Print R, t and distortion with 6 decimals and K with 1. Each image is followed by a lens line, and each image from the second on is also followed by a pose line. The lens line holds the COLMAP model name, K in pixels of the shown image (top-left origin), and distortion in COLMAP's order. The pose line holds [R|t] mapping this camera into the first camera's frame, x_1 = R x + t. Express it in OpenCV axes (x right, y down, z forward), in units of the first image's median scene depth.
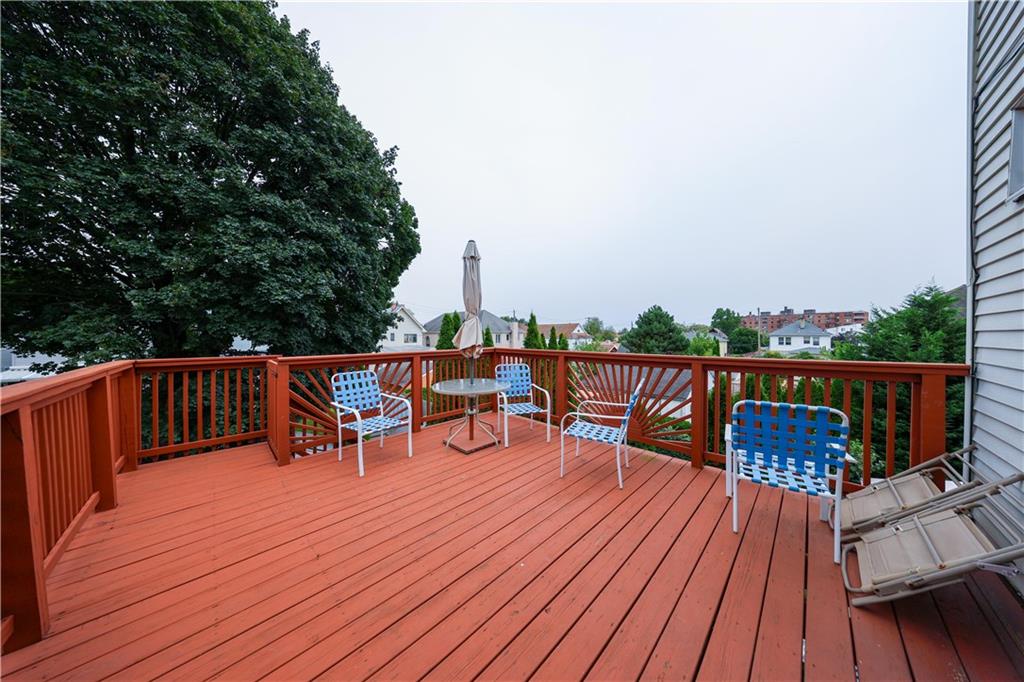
lens RADIAL K [[300.6, 0, 510.7], [0, 300.6, 334.0], [0, 0, 1]] dist [-0.000152, -0.000063]
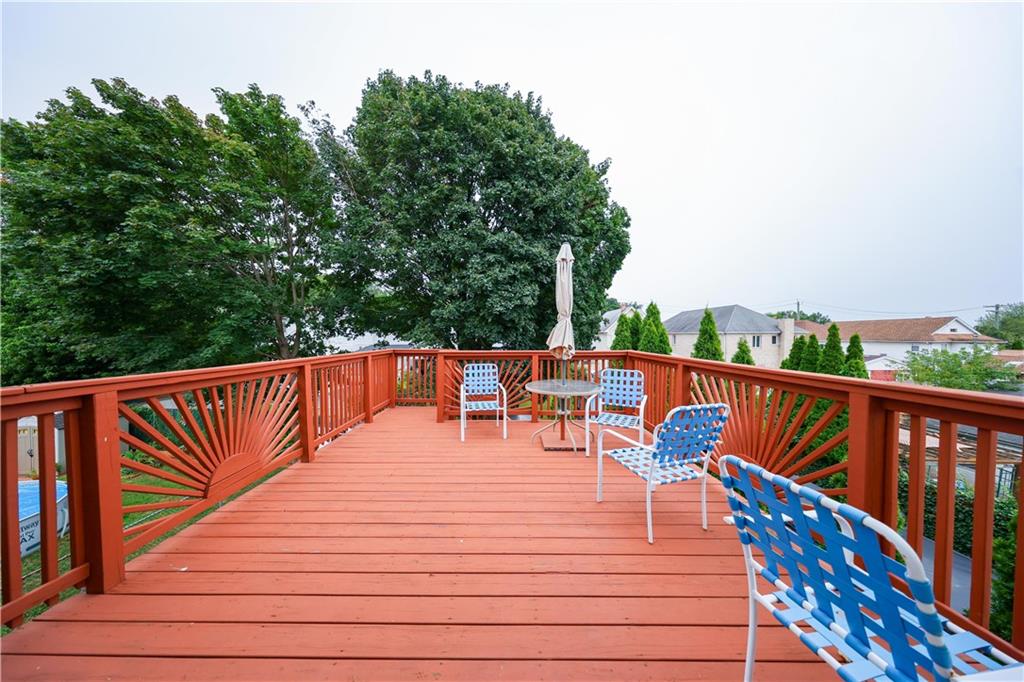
lens RADIAL K [[297.1, 0, 512.0], [0, 297.1, 341.0], [0, 0, 1]] dist [-0.000452, -0.000019]
pose [[0.704484, 0.015055, -0.709560, 0.231765], [-0.001702, 0.999808, 0.019524, -0.000066], [0.709718, -0.012546, 0.704375, 0.089649]]
